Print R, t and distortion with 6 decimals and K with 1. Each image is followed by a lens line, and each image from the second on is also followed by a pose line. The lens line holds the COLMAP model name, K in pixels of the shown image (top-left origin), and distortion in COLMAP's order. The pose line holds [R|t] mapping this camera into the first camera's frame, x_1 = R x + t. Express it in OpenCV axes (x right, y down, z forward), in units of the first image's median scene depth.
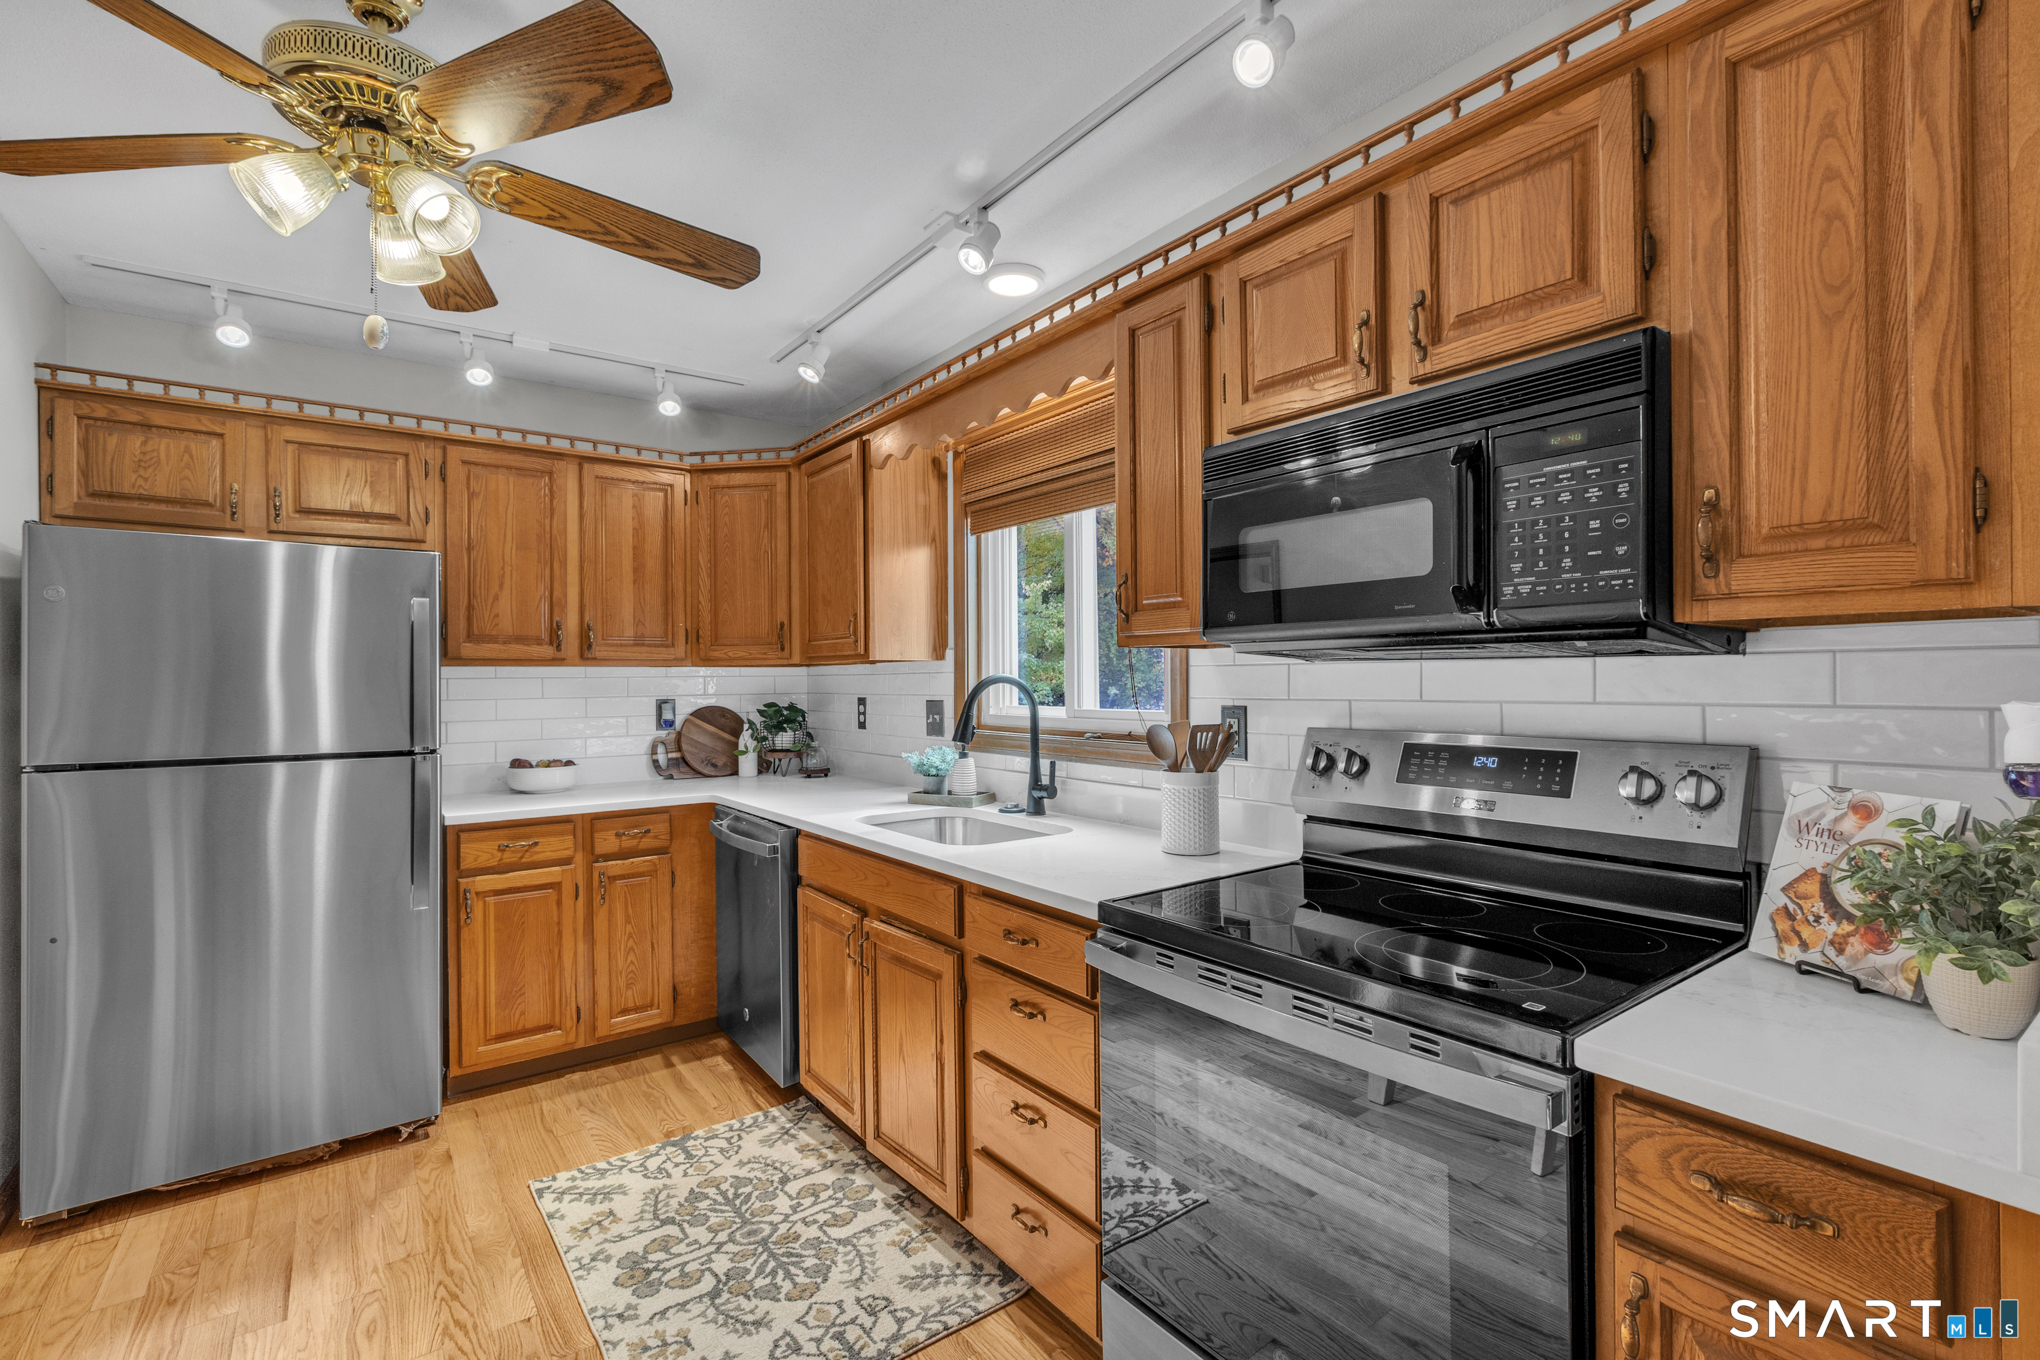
lens RADIAL K [[914.2, 0, 1020.0], [0, 914.2, 679.2], [0, 0, 1]] dist [0.001535, -0.000328]
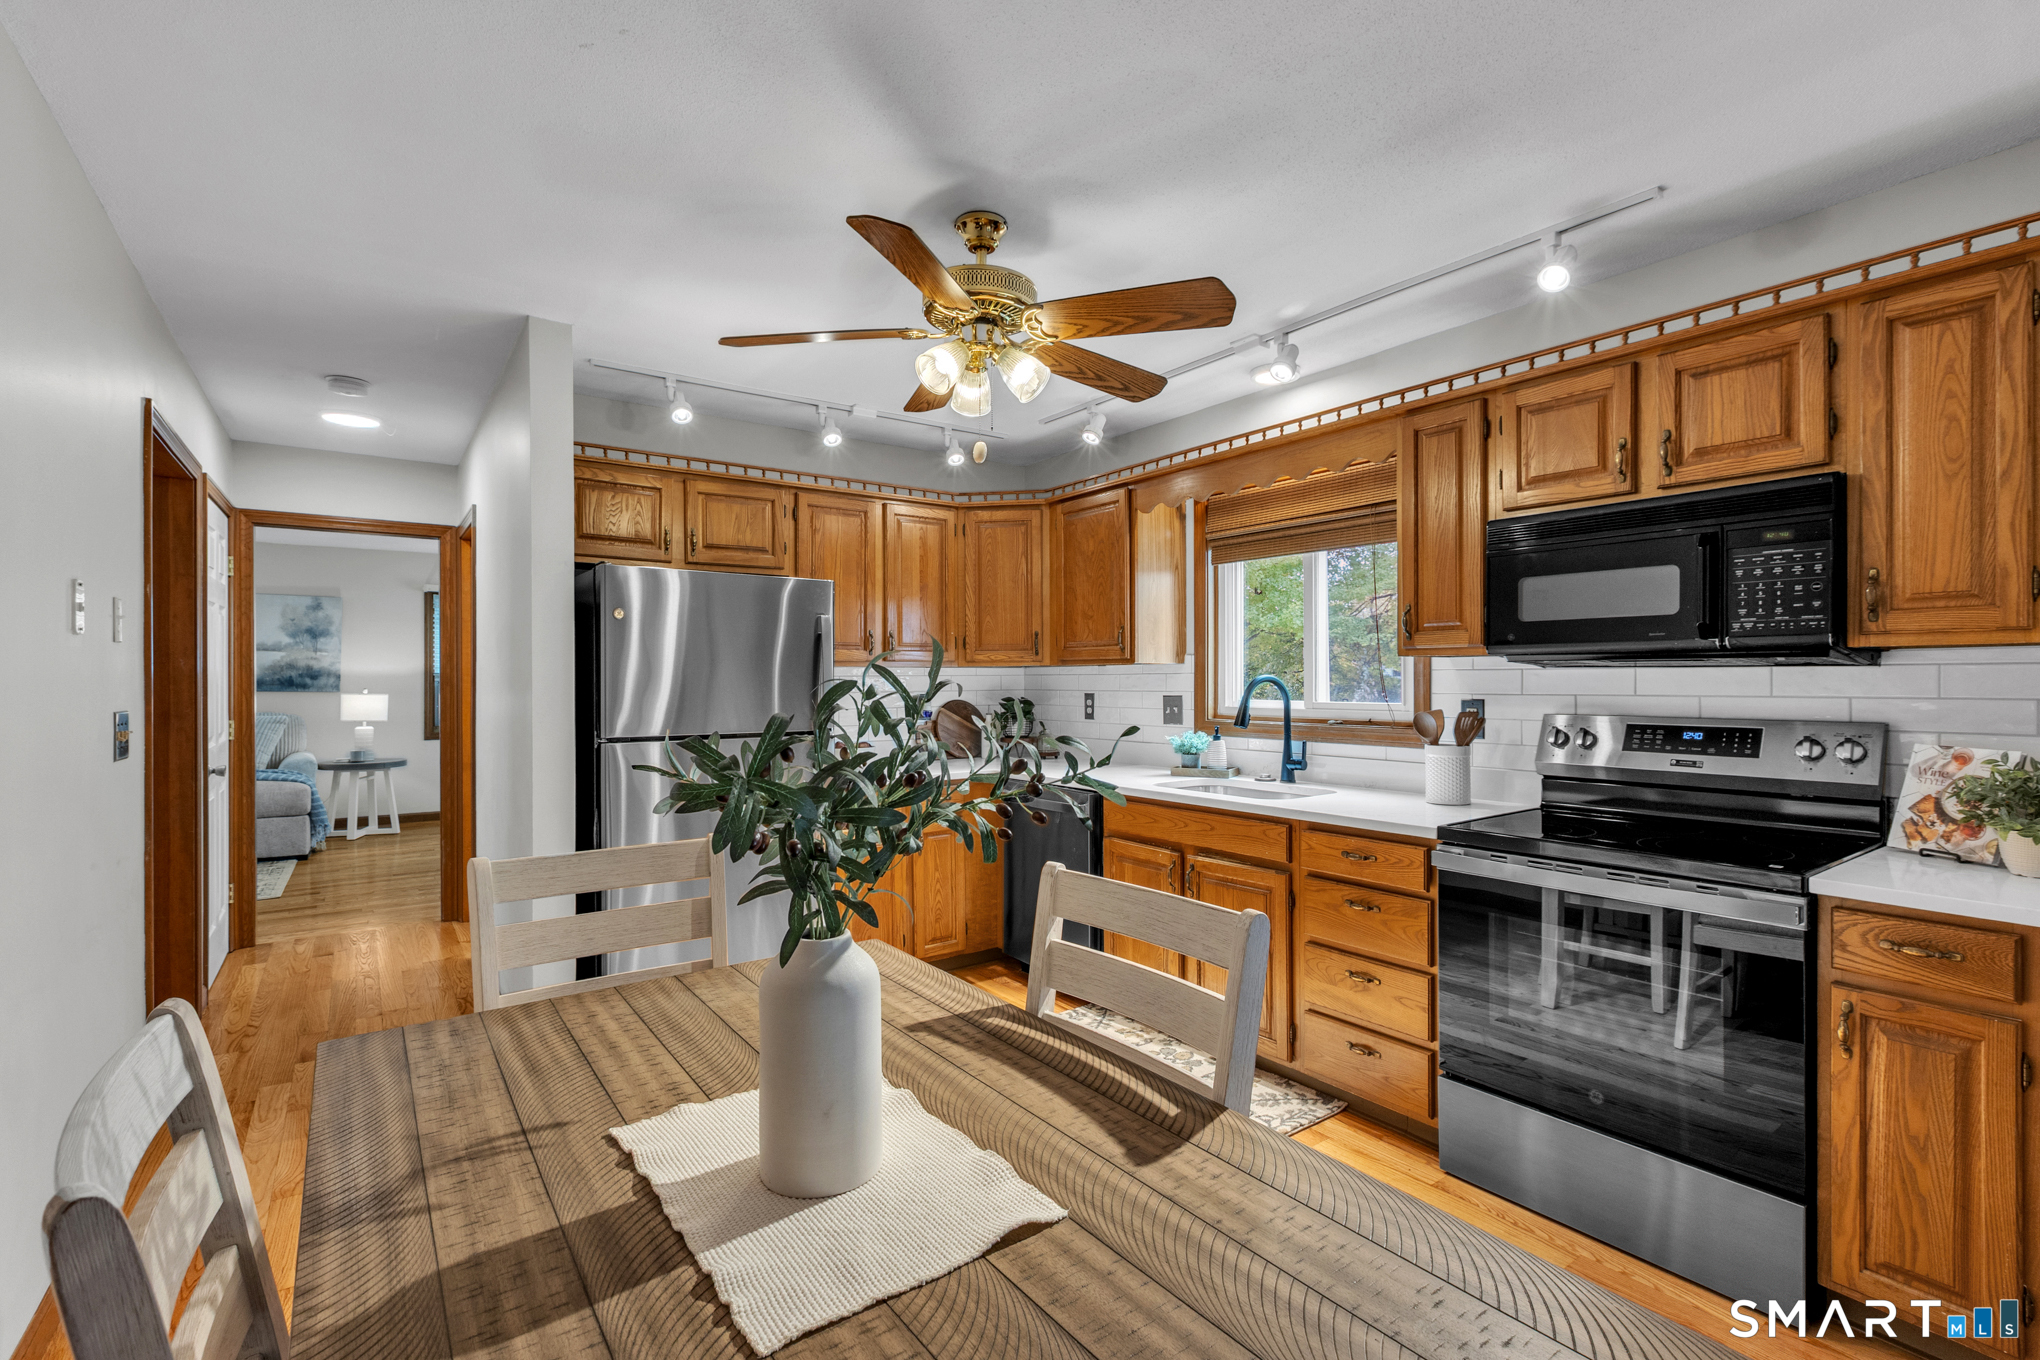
lens RADIAL K [[915.8, 0, 1022.8], [0, 915.8, 684.6], [0, 0, 1]] dist [0.000606, -0.000396]
pose [[0.999944, 0.004747, -0.009419, -0.691297], [-0.004685, 0.999968, 0.006509, 0.002010], [0.009449, -0.006465, 0.999934, -0.613761]]
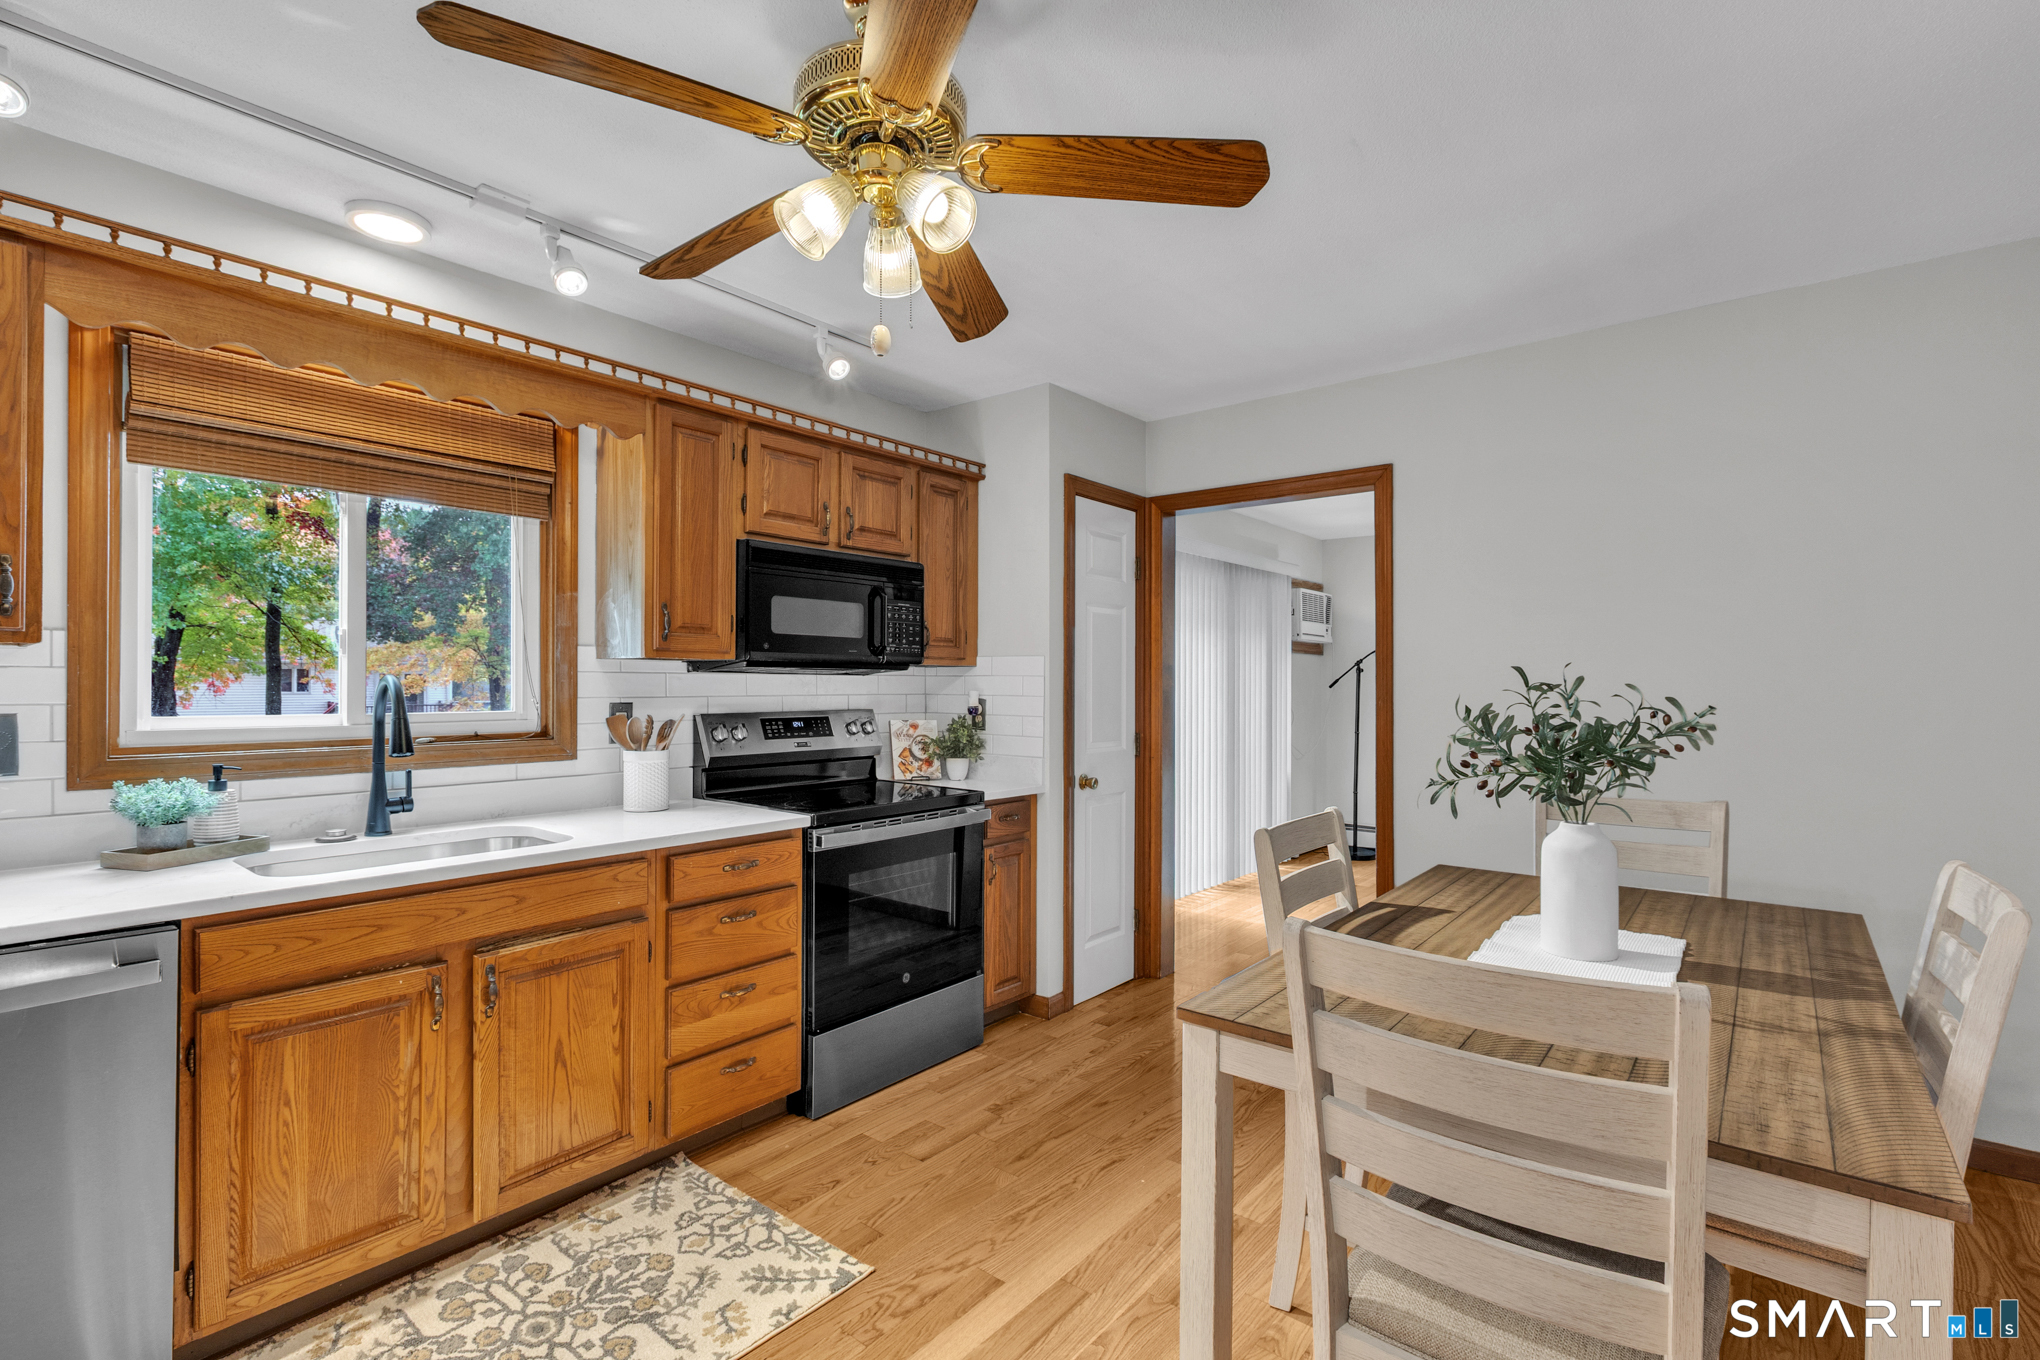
lens RADIAL K [[925.9, 0, 1021.2], [0, 925.9, 686.2], [0, 0, 1]] dist [0.004373, -0.000018]
pose [[-0.243760, 0.002464, 0.969832, -1.965595], [-0.004093, 0.999985, -0.003570, 0.011984], [-0.969827, -0.004840, -0.243746, 1.229364]]
